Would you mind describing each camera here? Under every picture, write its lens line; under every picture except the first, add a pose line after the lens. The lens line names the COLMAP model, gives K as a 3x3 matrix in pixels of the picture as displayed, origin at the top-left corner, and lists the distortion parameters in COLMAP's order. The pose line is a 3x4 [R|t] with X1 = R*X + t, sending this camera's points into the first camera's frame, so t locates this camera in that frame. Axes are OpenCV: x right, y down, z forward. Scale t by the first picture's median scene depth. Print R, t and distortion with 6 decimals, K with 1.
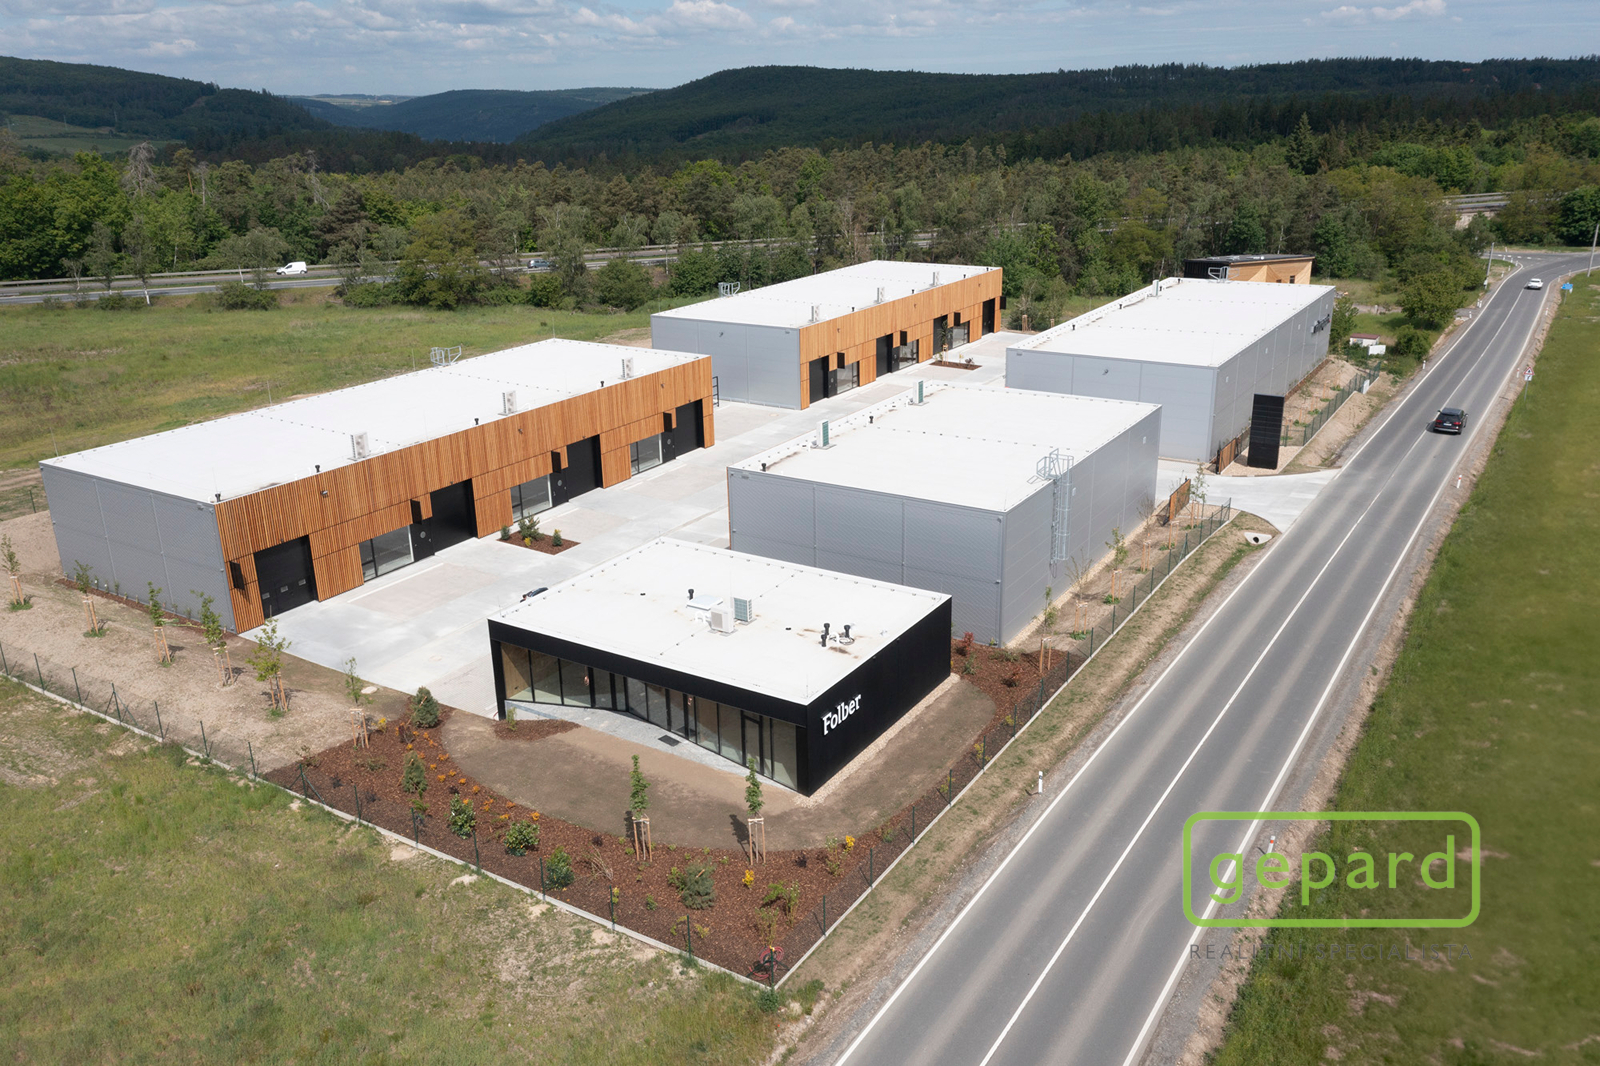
lens RADIAL K [[1262.0, 0, 800.0], [0, 1262.0, 533.0], [0, 0, 1]] dist [0.014728, 0.014928]
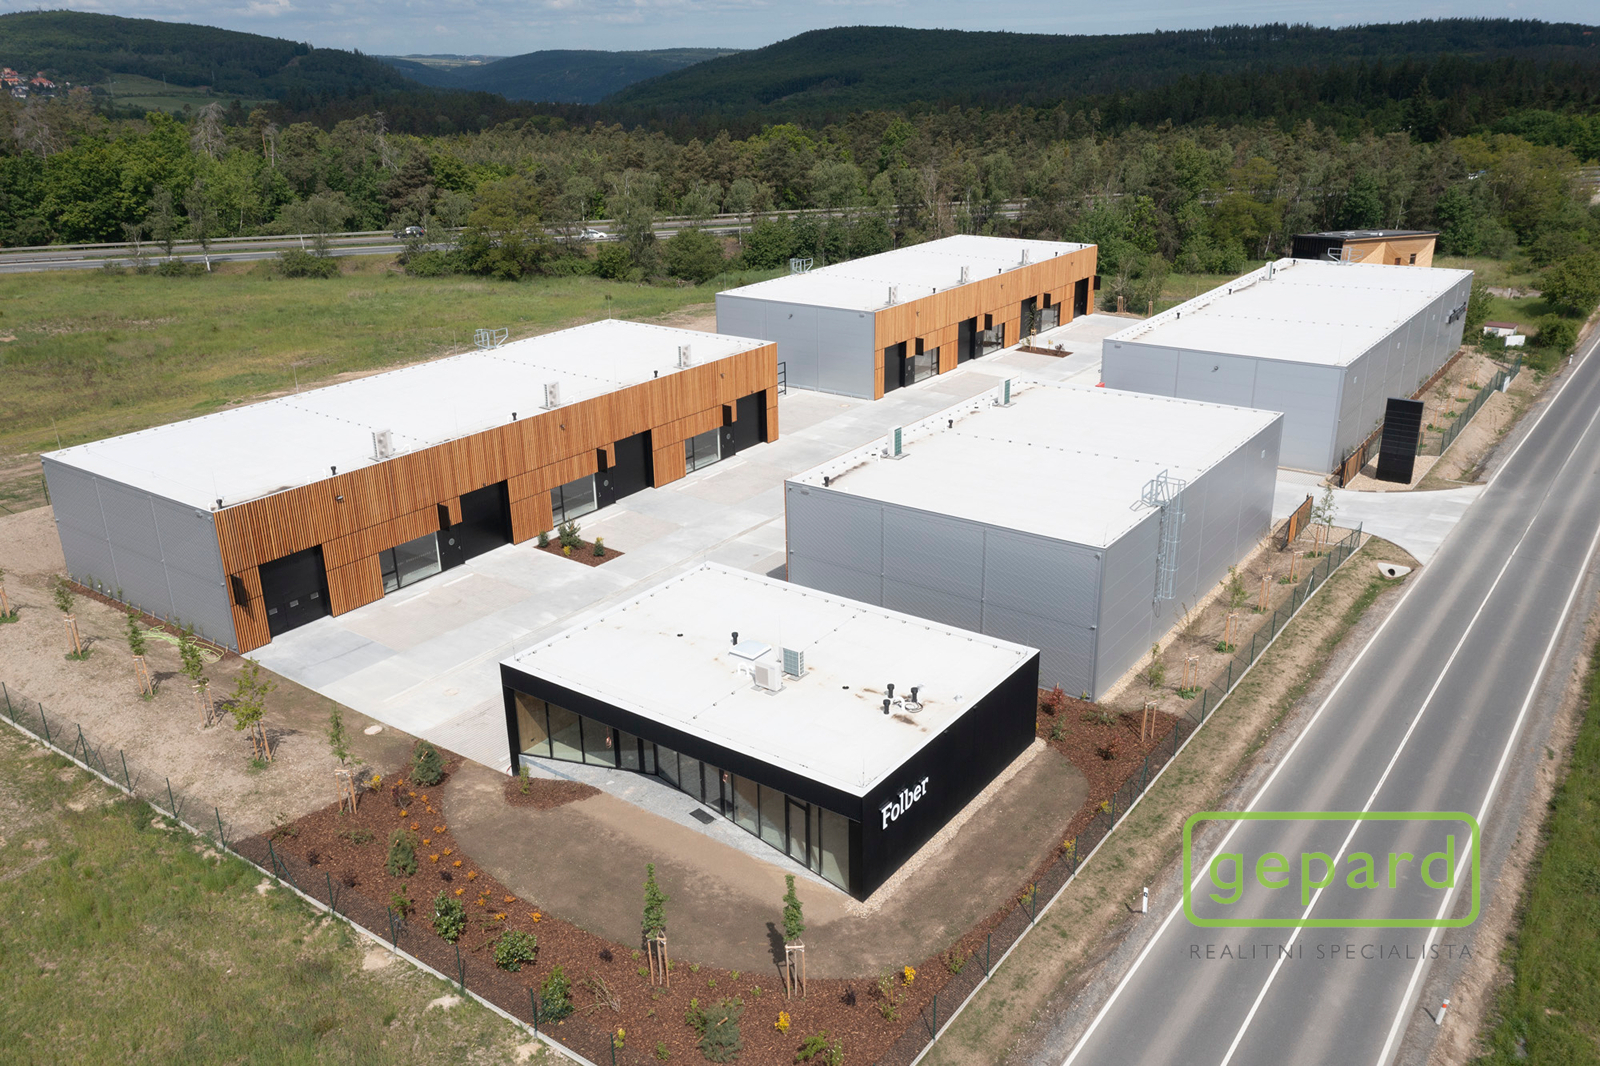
lens RADIAL K [[1262.0, 0, 800.0], [0, 1262.0, 533.0], [0, 0, 1]] dist [0.014728, 0.014928]
pose [[0.997893, 0.025699, -0.059568, 0.005850], [-0.024074, 0.999322, 0.027849, -0.035946], [0.060243, -0.026356, 0.997836, 0.106576]]
